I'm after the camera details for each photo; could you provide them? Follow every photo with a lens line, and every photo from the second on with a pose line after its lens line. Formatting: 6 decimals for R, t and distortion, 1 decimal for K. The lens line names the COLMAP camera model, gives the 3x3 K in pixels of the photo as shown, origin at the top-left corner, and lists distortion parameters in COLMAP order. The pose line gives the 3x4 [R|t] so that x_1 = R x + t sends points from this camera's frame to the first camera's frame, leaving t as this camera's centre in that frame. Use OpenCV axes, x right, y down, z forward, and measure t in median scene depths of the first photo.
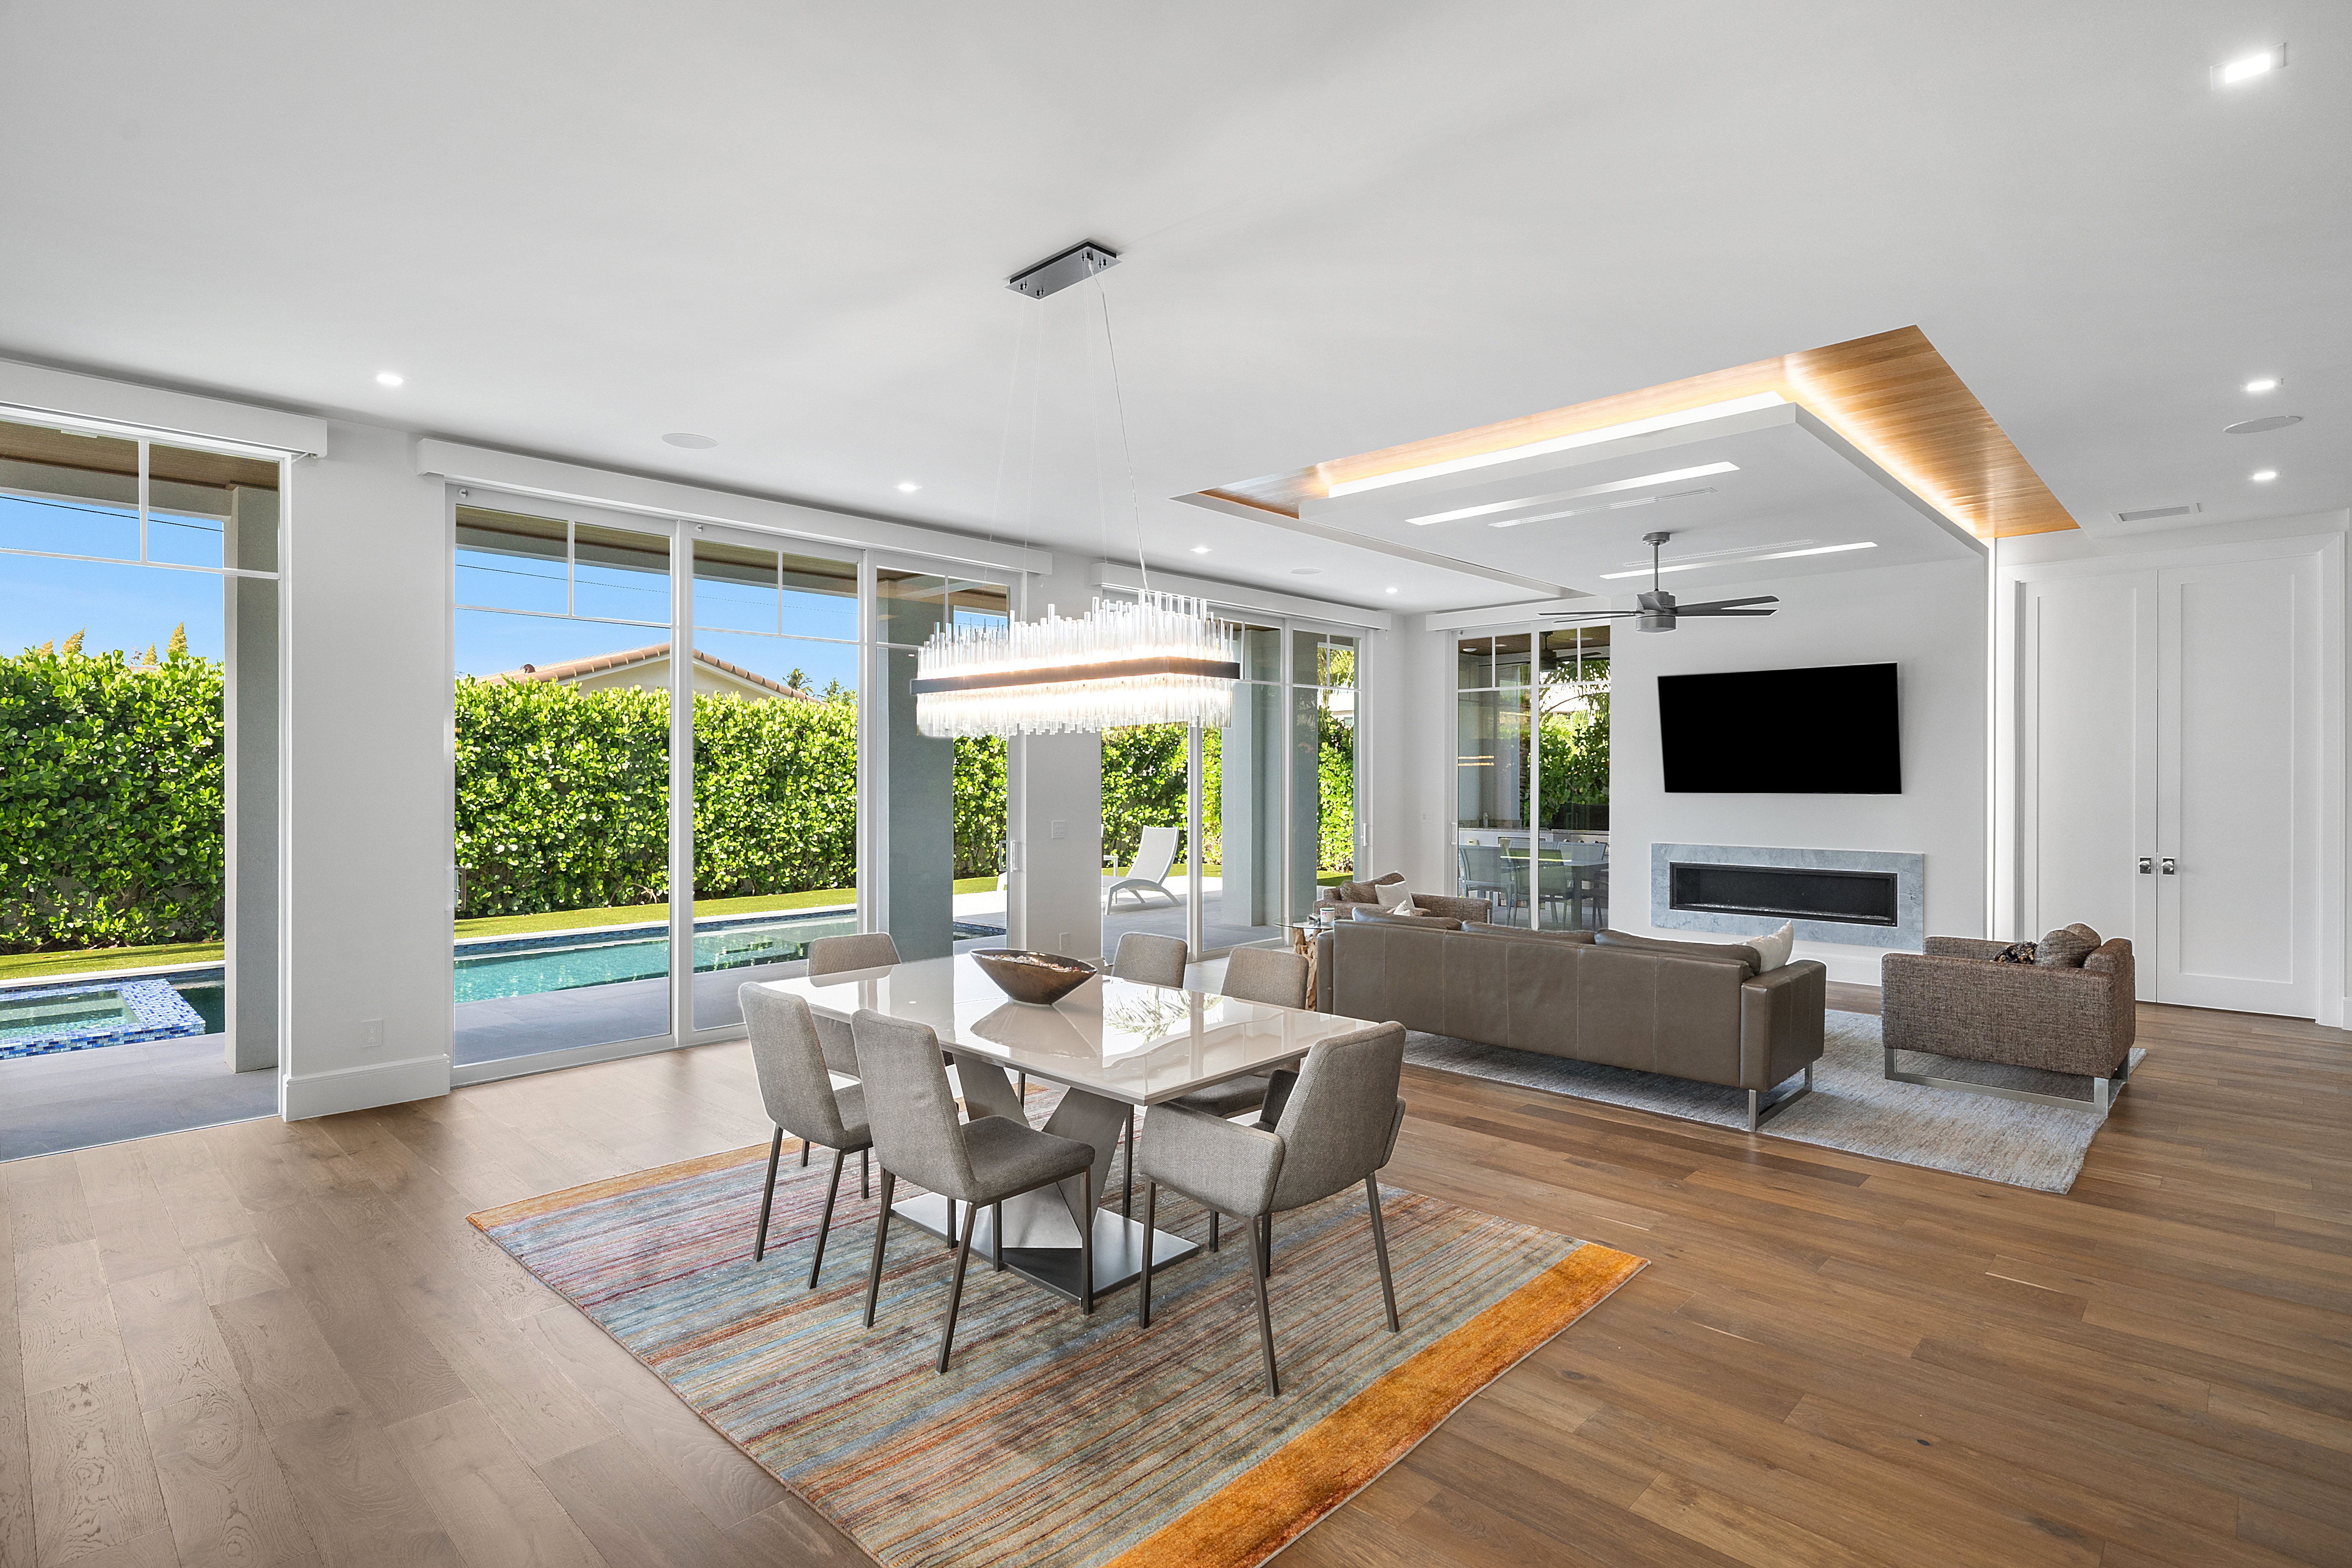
lens RADIAL K [[1159.8, 0, 1158.4], [0, 1159.8, 787.9], [0, 0, 1]] dist [0.003217, -0.000503]
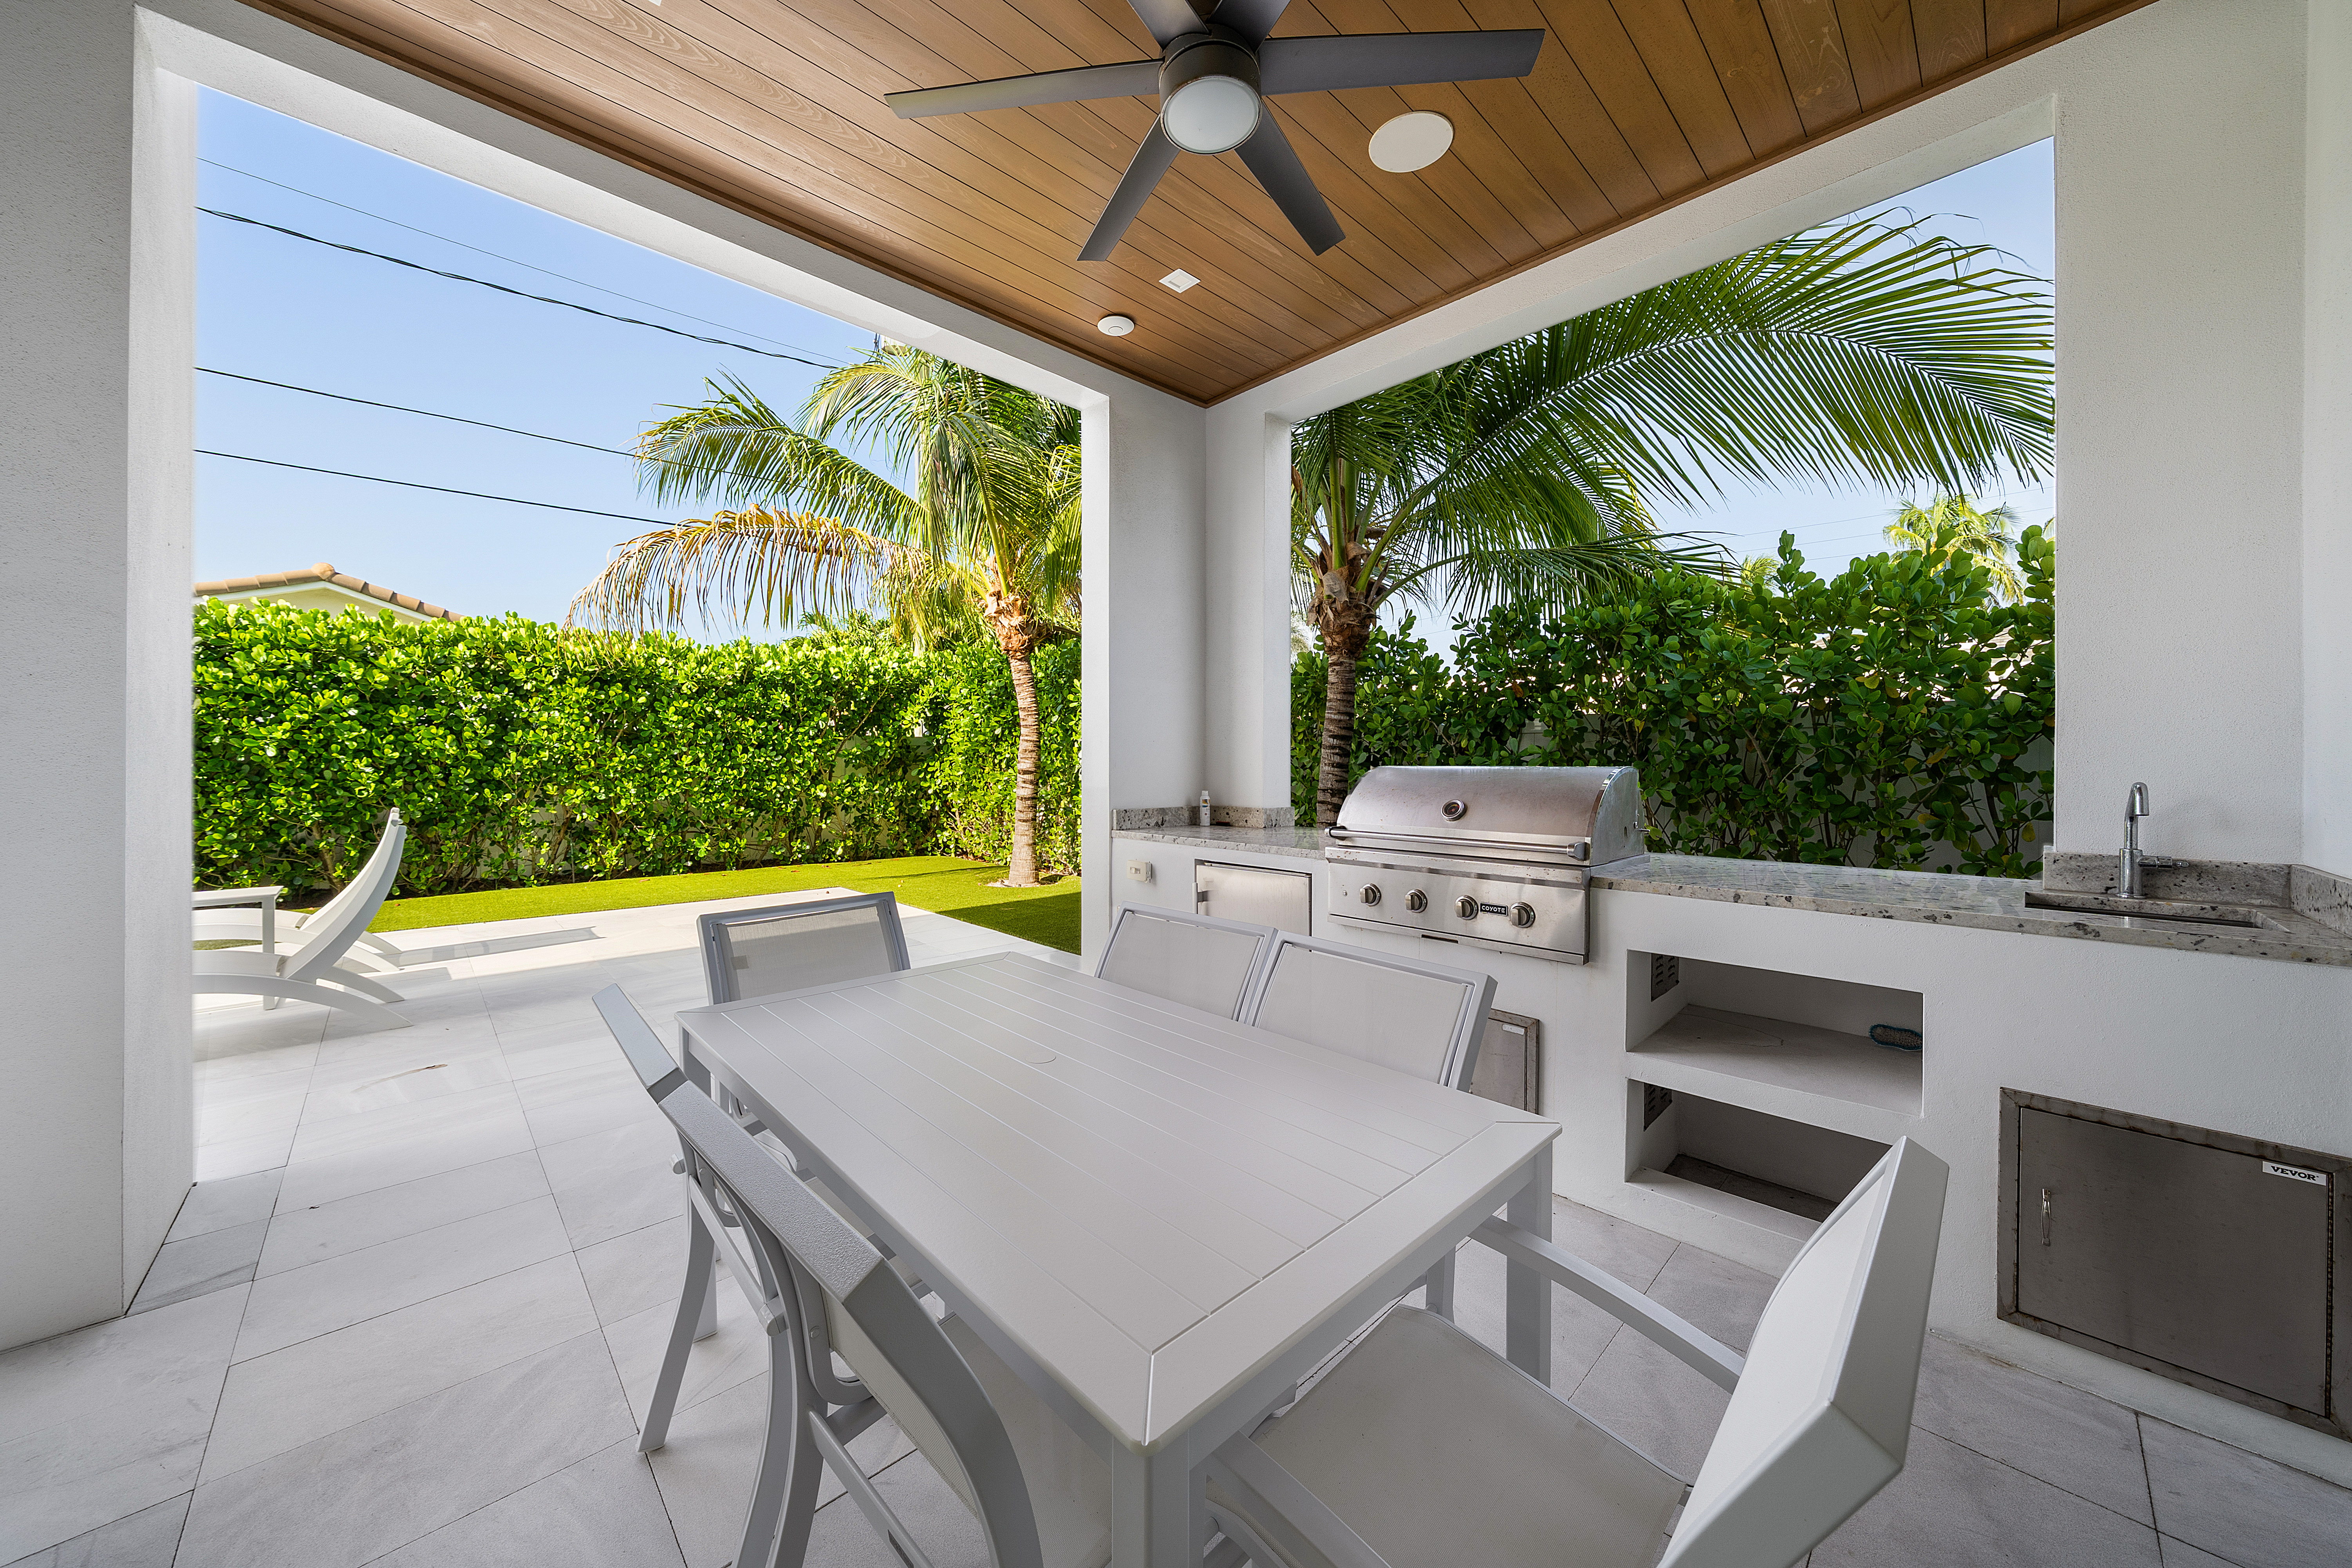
lens RADIAL K [[822.2, 0, 1176.2], [0, 822.2, 763.9], [0, 0, 1]] dist [0.001489, 0.000079]
pose [[0.999008, 0.001215, -0.044522, 0.450927], [-0.001395, 0.999991, -0.004022, 0.020746], [0.044516, 0.004080, 0.999000, 1.126766]]
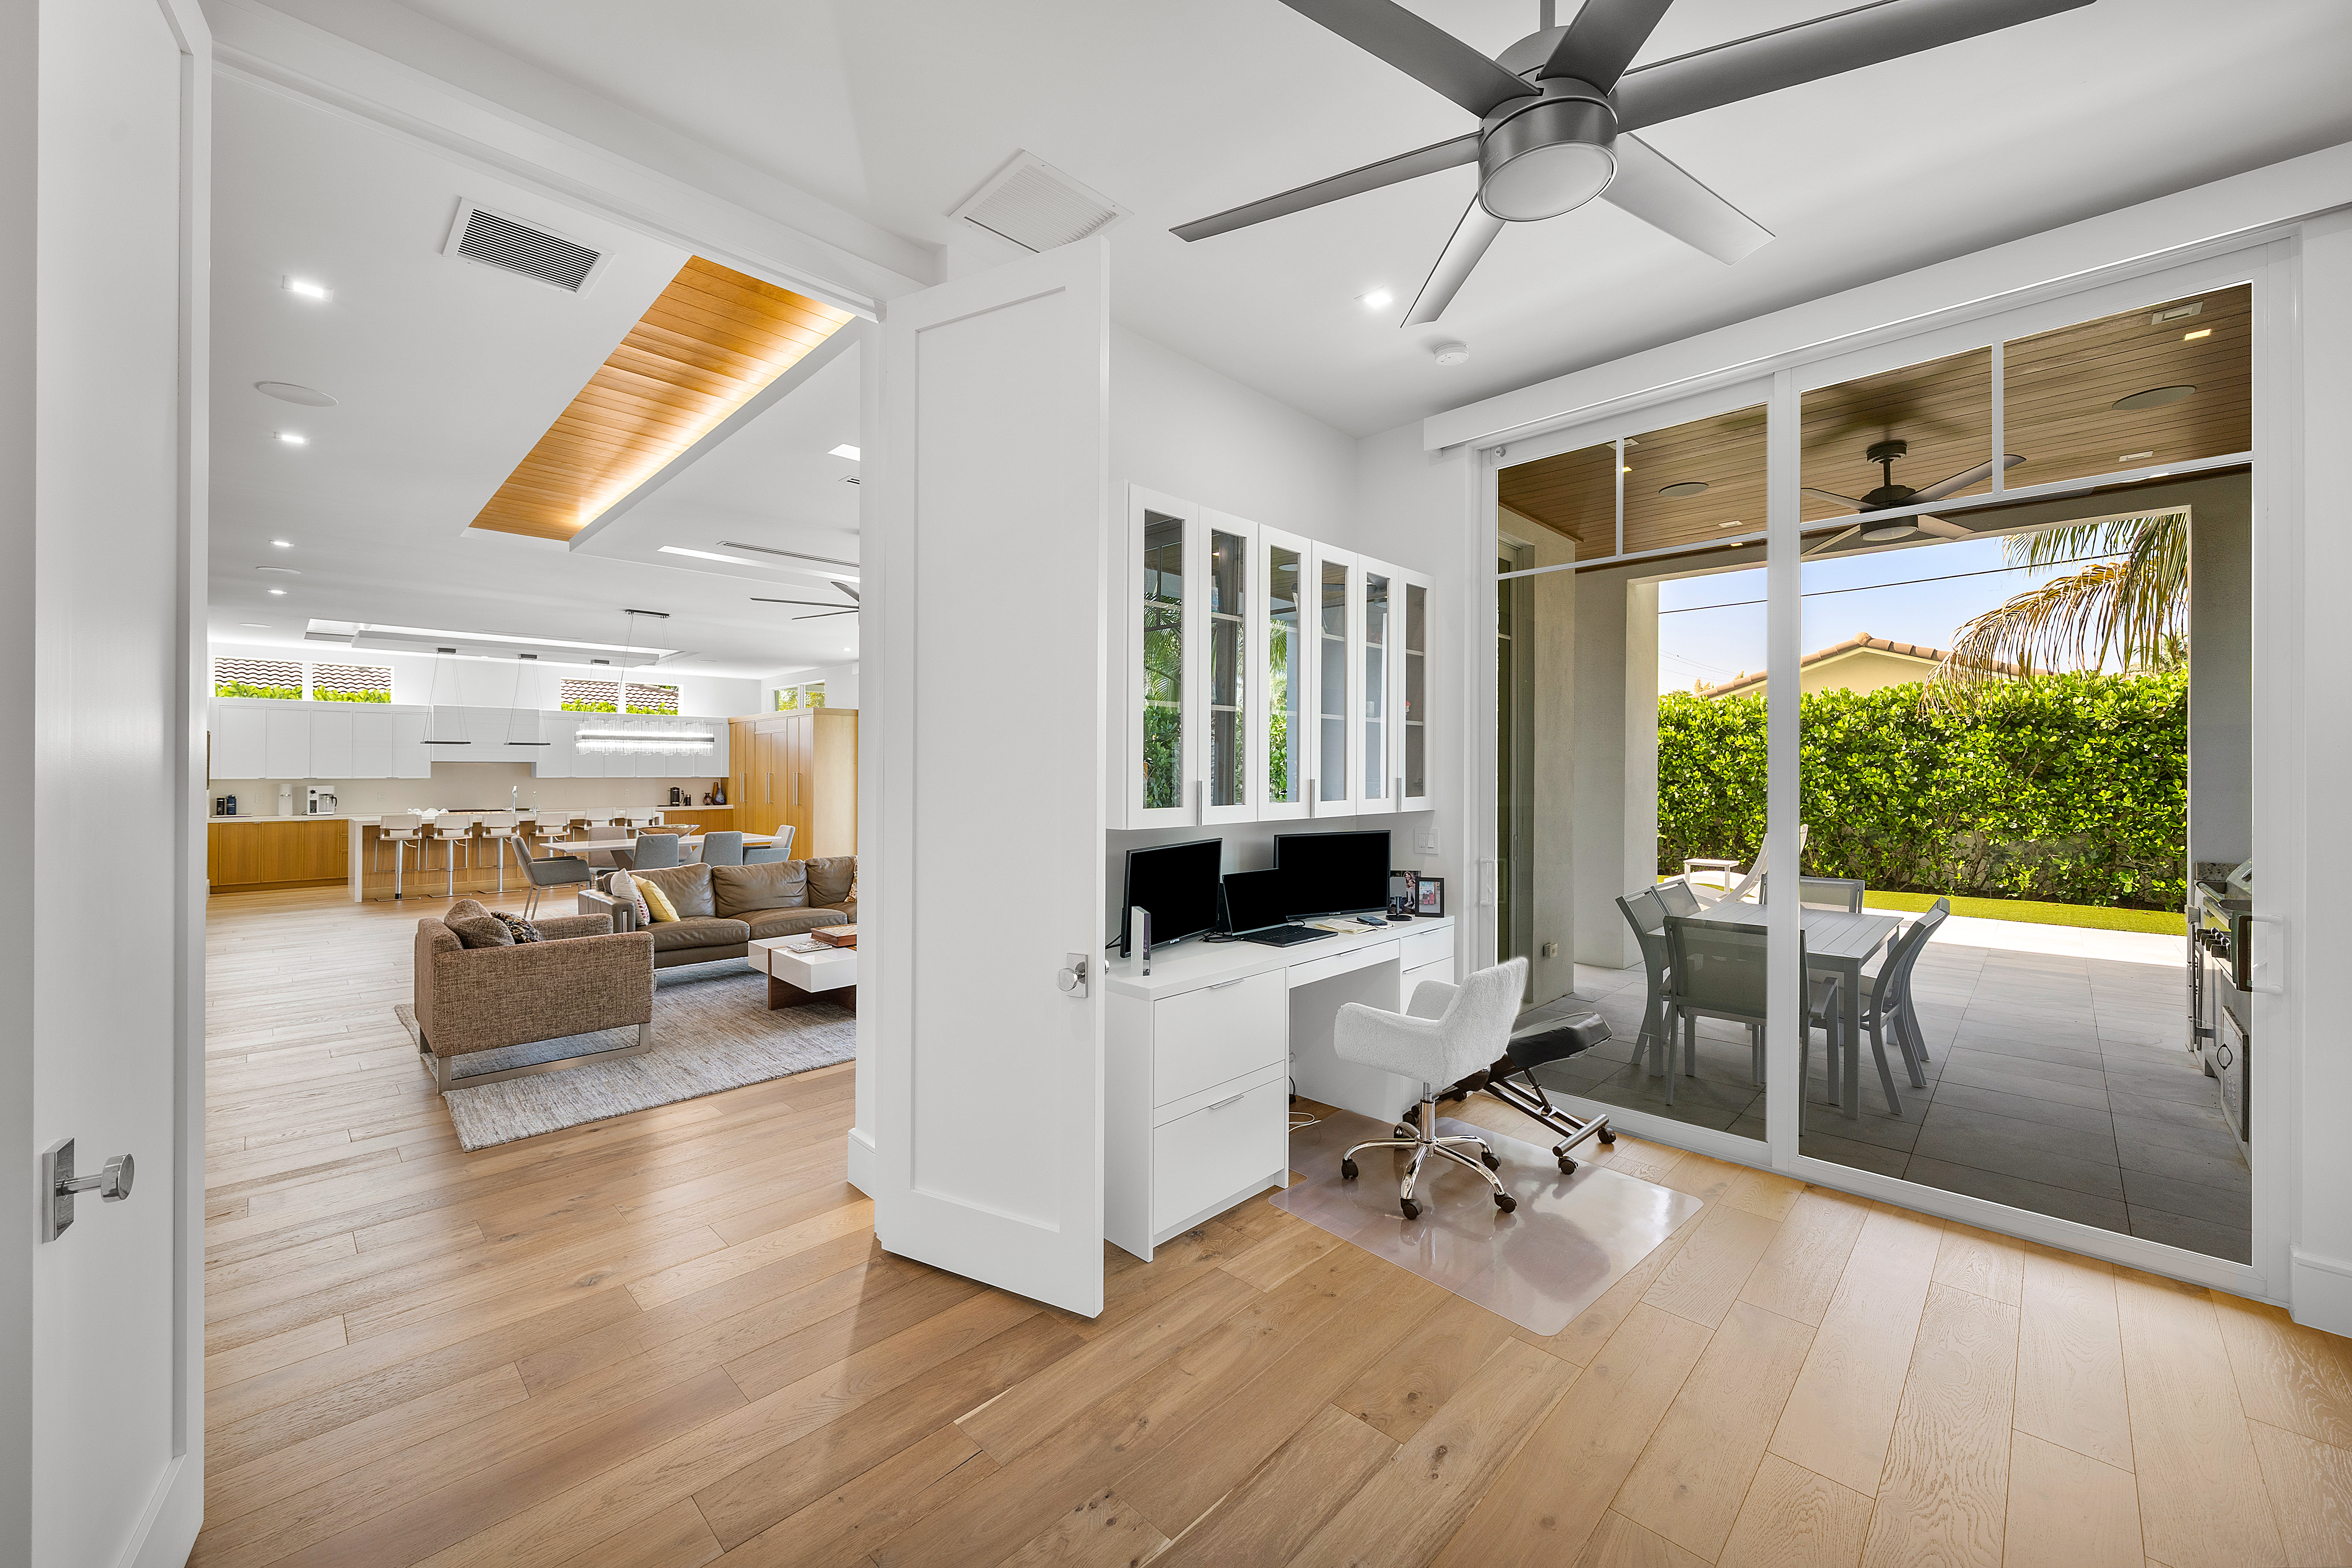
lens RADIAL K [[897.5, 0, 1155.7], [0, 897.5, 773.3], [0, 0, 1]] dist [-0.003180, -0.000030]
pose [[-0.013462, 0.002804, -0.999905, 0.919132], [-0.008511, 0.999960, 0.002918, -0.005837], [0.999873, 0.008549, -0.013438, 0.942815]]
